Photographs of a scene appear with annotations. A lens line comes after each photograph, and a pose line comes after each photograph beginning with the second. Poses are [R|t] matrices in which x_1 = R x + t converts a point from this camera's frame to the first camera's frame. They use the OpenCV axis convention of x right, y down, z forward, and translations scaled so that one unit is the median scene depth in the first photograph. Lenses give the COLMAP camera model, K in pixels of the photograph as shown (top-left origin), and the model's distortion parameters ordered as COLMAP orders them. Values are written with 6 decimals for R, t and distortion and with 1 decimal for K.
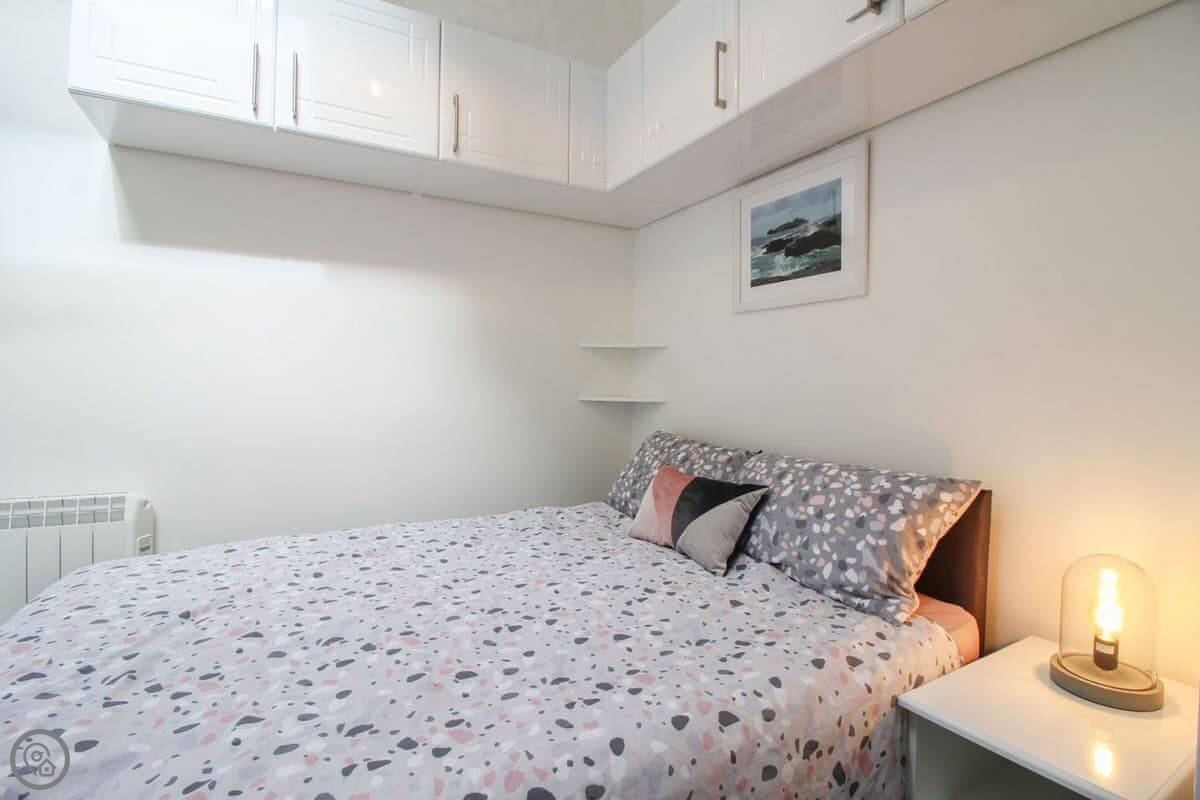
lens RADIAL K [[552.1, 0, 576.5], [0, 552.1, 385.6], [0, 0, 1]] dist [0.004600, -0.002418]
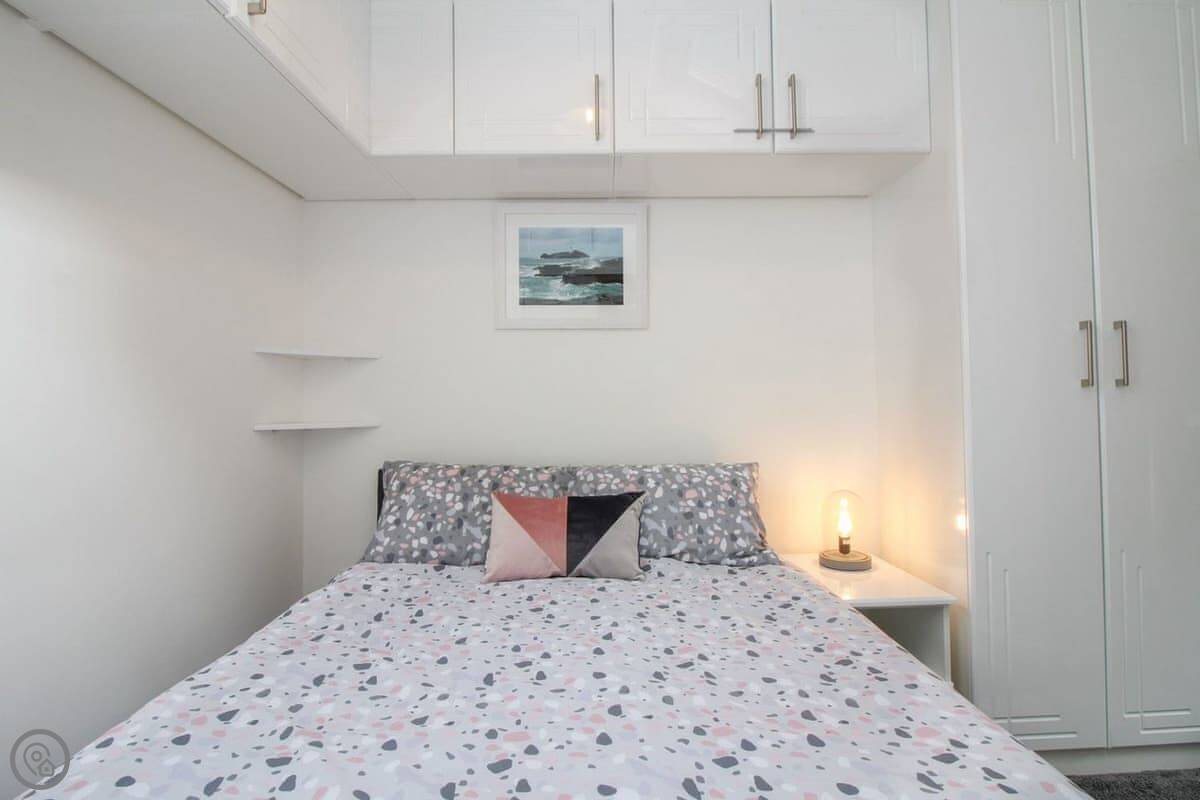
lens RADIAL K [[578.0, 0, 620.9], [0, 578.0, 388.1], [0, 0, 1]] dist [0.000380, -0.010238]
pose [[0.482184, 0.005940, 0.876050, -0.740686], [0.017414, 0.999714, -0.016363, -0.010552], [-0.875897, 0.023145, 0.481943, 0.488215]]
